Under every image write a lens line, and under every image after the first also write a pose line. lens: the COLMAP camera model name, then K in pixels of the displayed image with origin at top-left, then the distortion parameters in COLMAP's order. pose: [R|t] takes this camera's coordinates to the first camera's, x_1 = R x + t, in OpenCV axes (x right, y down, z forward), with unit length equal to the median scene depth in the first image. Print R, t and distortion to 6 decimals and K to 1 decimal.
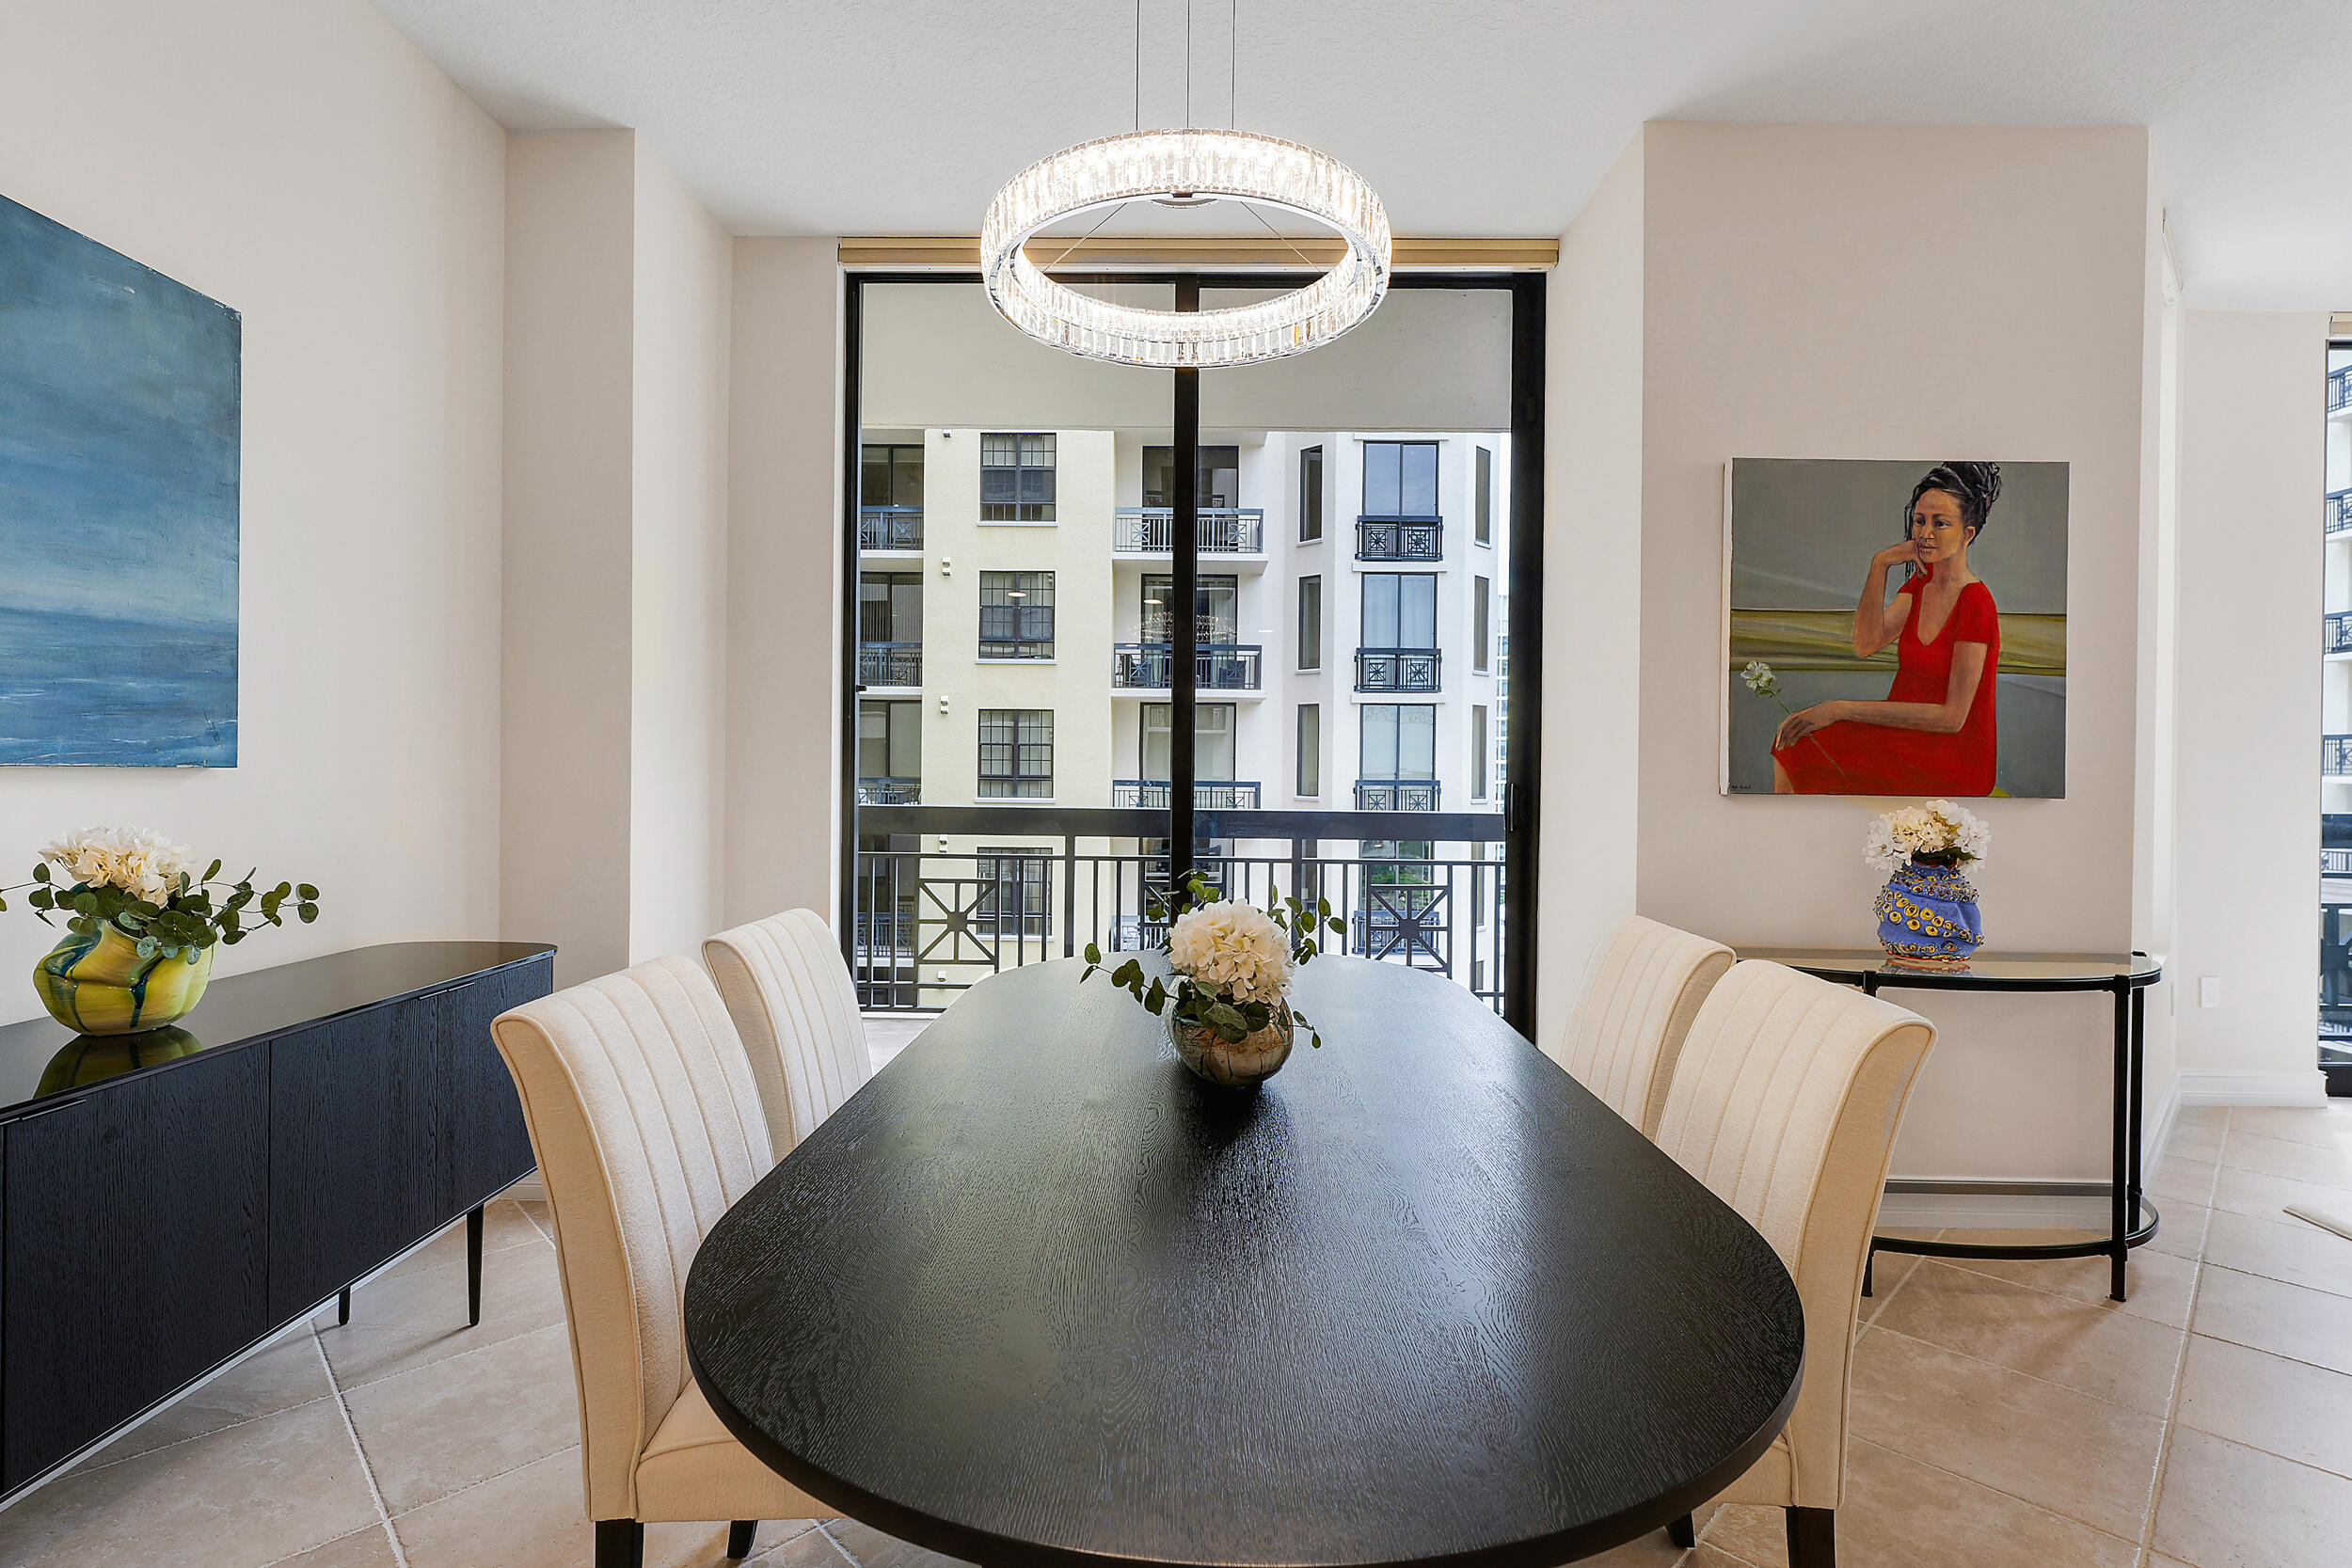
lens RADIAL K [[1093.5, 0, 1179.8], [0, 1093.5, 774.9], [0, 0, 1]] dist [-0.000348, -0.000190]
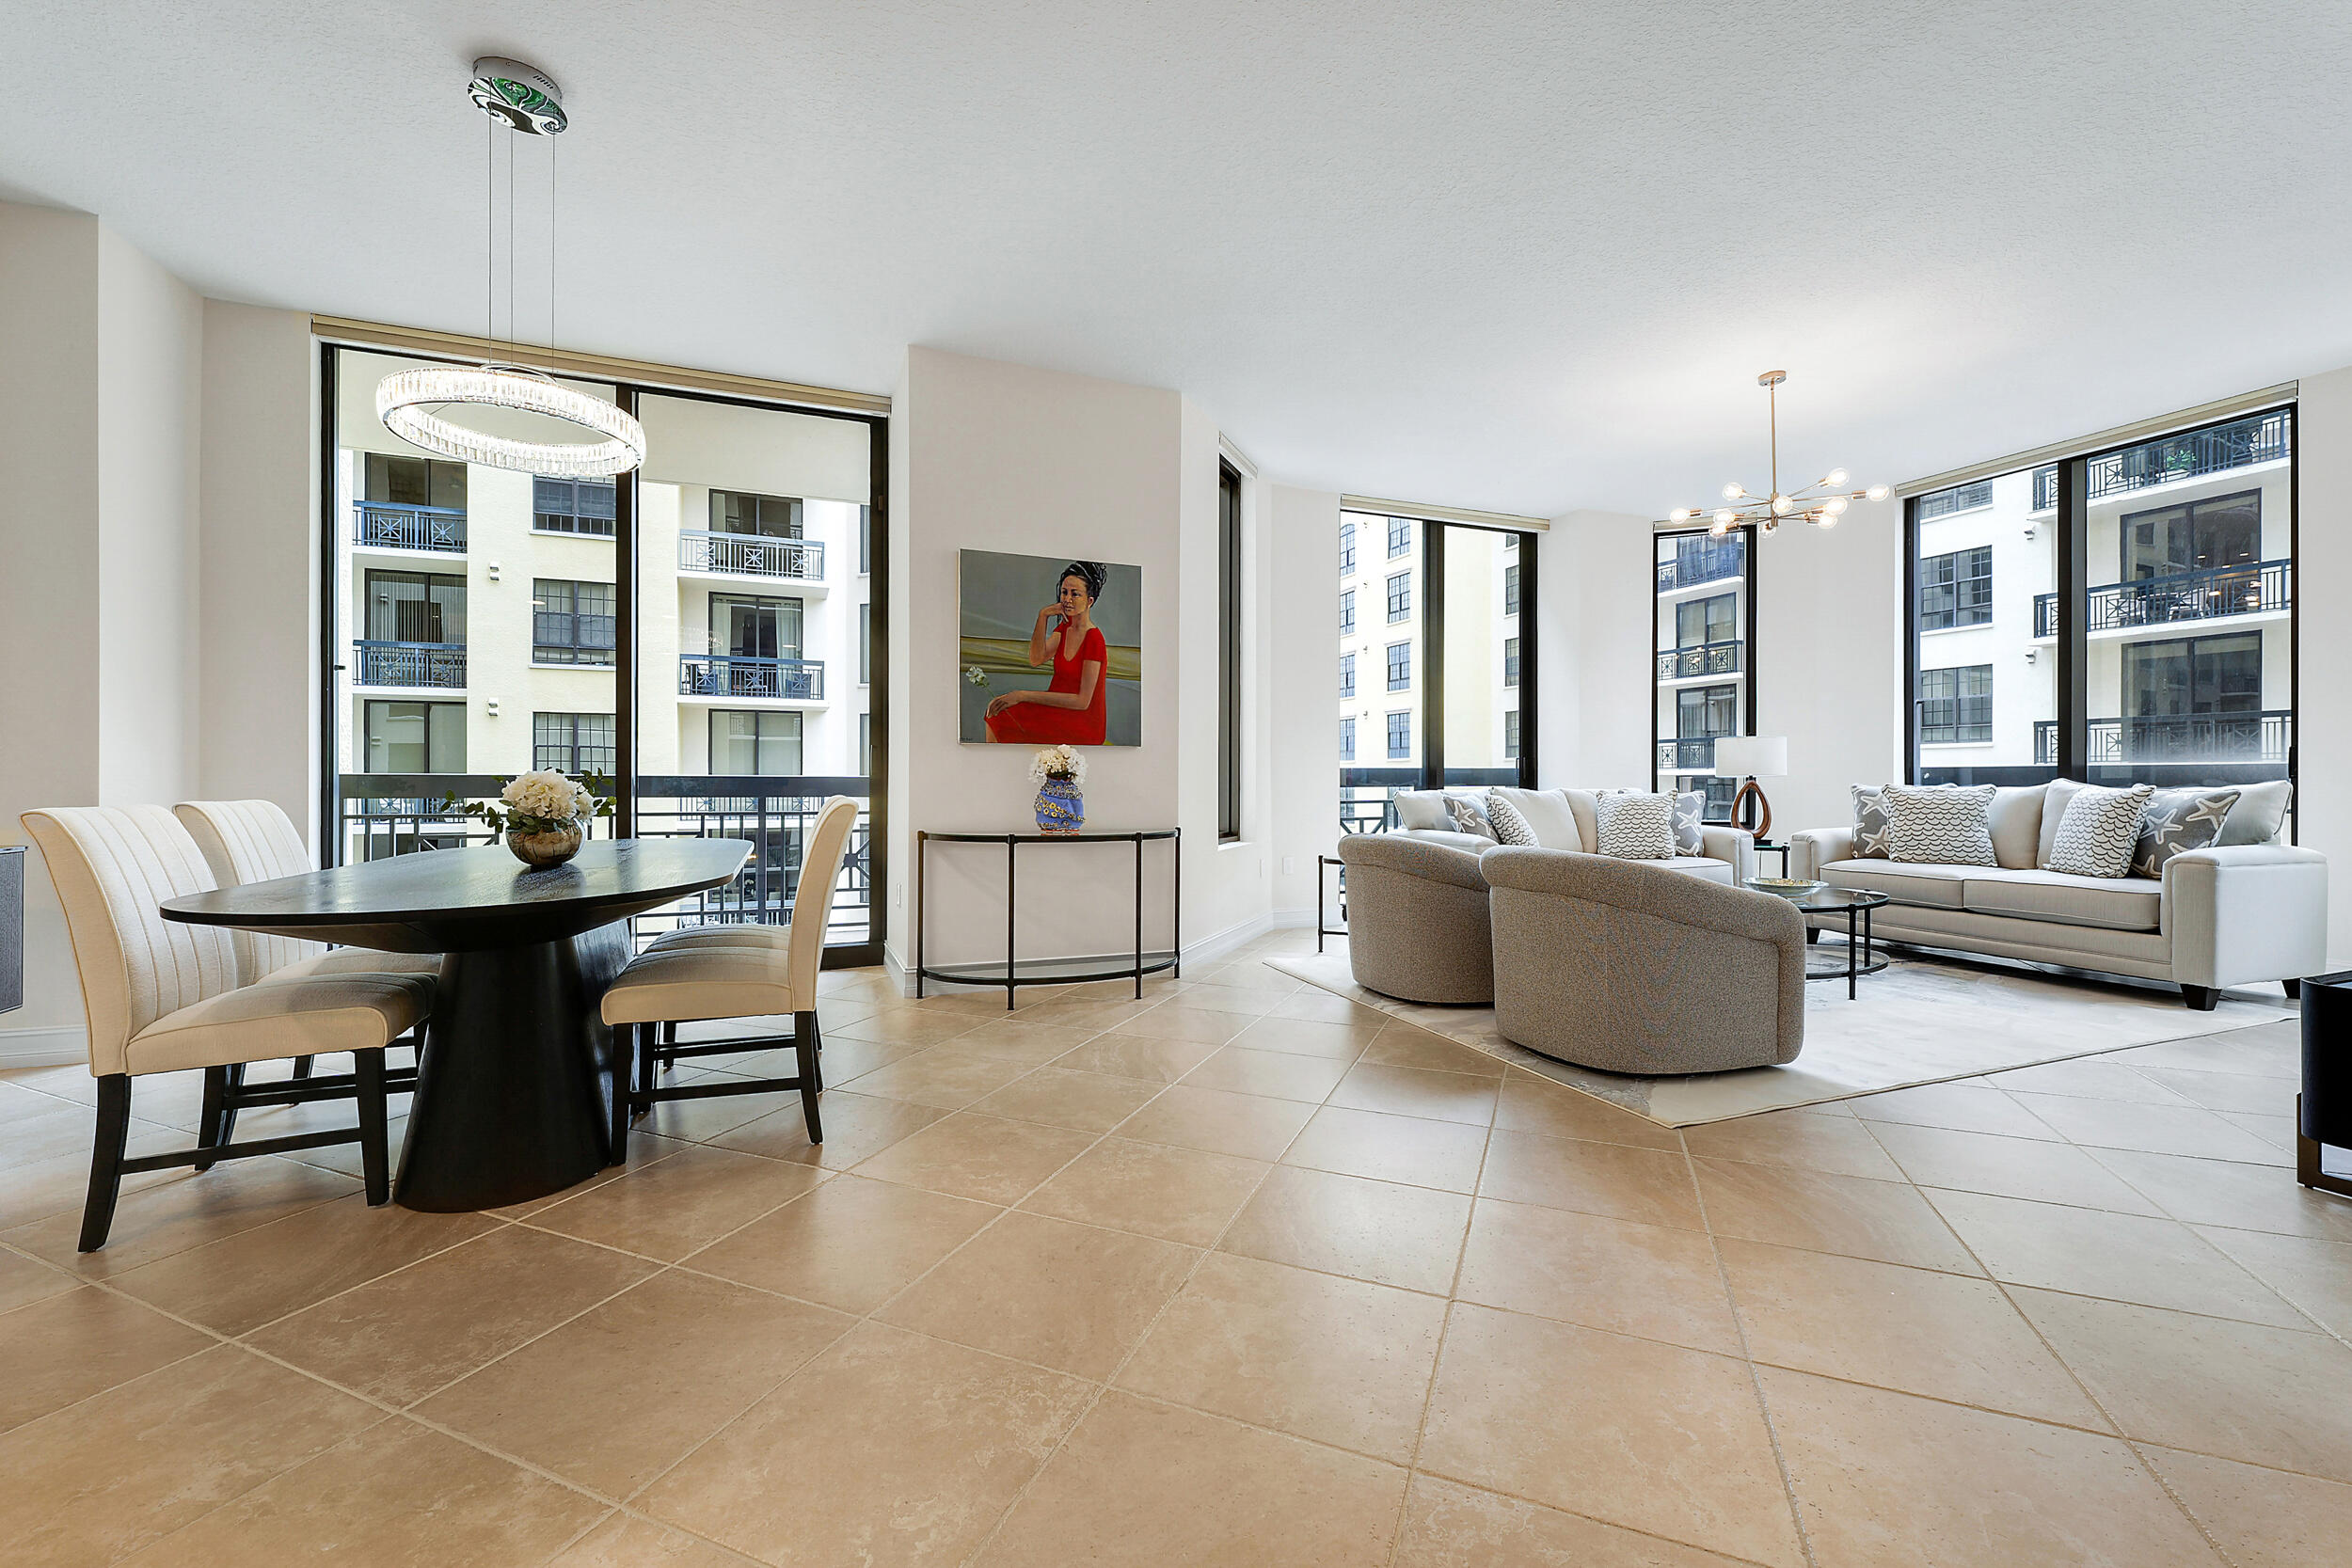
lens RADIAL K [[954.8, 0, 1172.1], [0, 954.8, 781.9], [0, 0, 1]] dist [0.000317, 0.000094]
pose [[0.924003, -0.007860, 0.382305, 0.220883], [0.008039, 0.999967, 0.001130, 0.075641], [-0.382301, 0.002030, 0.924036, -0.493399]]
